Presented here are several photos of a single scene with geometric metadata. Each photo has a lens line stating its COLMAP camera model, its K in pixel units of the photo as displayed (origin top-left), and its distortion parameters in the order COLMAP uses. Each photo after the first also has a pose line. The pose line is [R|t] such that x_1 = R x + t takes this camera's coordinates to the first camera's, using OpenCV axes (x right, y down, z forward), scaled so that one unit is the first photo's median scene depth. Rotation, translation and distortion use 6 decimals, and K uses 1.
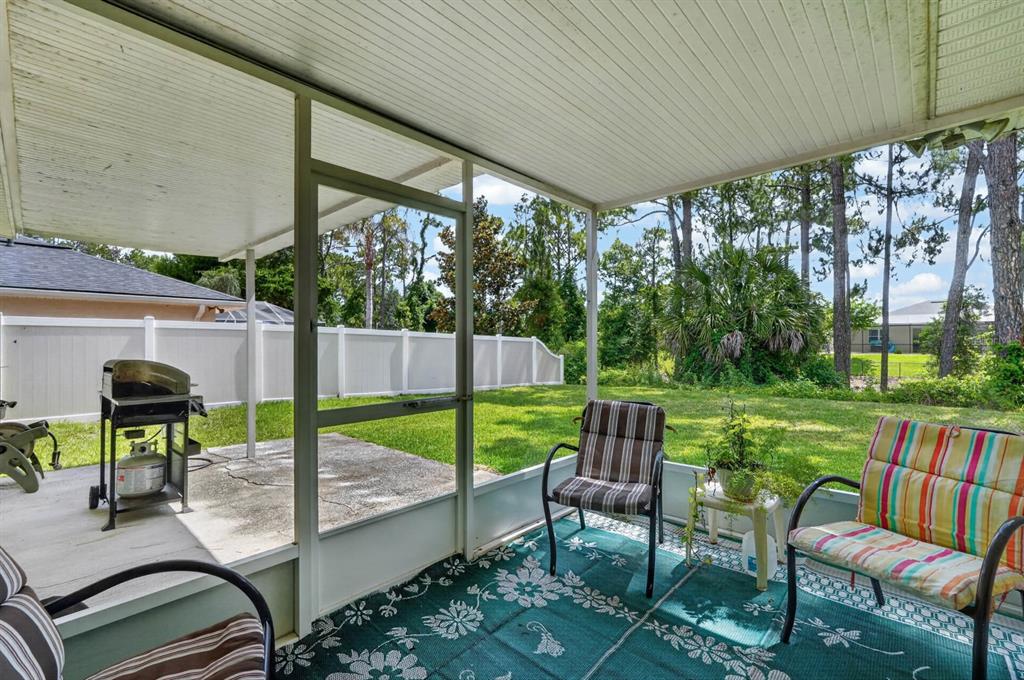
lens RADIAL K [[447.0, 0, 512.0], [0, 447.0, 337.7], [0, 0, 1]] dist [-0.001934, 0.000087]
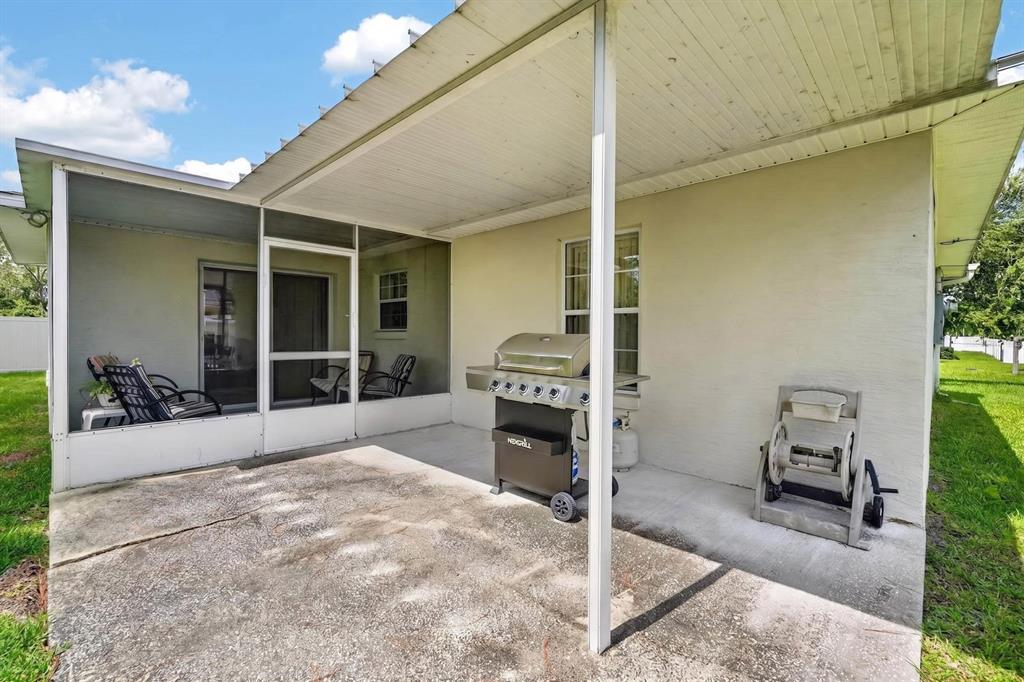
lens RADIAL K [[447.0, 0, 512.0], [0, 447.0, 338.7], [0, 0, 1]] dist [-0.001934, 0.000087]
pose [[-0.999908, -0.001464, 0.013516, -0.670613], [-0.001487, 0.999998, -0.001630, 0.055112], [-0.013514, -0.001650, -0.999907, 1.697208]]
